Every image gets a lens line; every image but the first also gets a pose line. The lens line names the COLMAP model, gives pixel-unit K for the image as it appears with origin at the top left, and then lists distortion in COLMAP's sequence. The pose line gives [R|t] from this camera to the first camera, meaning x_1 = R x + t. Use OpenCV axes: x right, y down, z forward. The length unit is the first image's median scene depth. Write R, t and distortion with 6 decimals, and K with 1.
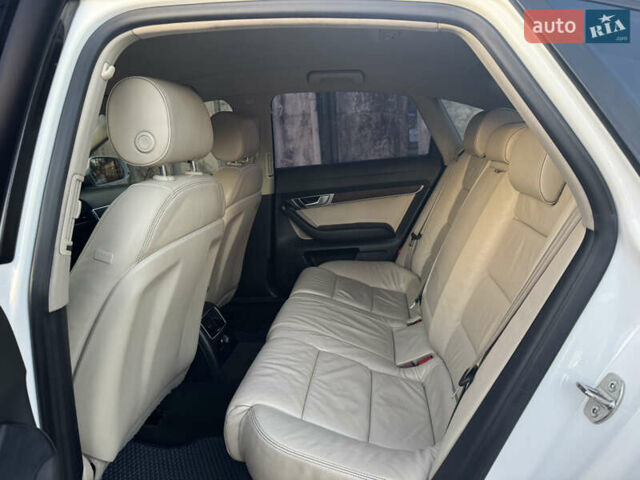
lens RADIAL K [[445.1, 0, 320.0], [0, 445.1, 240.0], [0, 0, 1]] dist [0.140780, -0.233737]
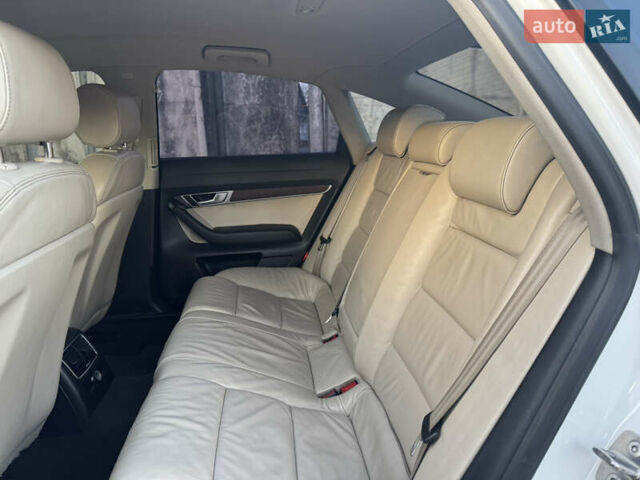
lens RADIAL K [[445.1, 0, 320.0], [0, 445.1, 240.0], [0, 0, 1]] dist [0.140780, -0.233737]
pose [[0.967528, -0.002376, 0.252751, -0.028939], [0.000141, 0.999961, 0.008862, -0.017160], [-0.252762, -0.008539, 0.967491, 0.119186]]
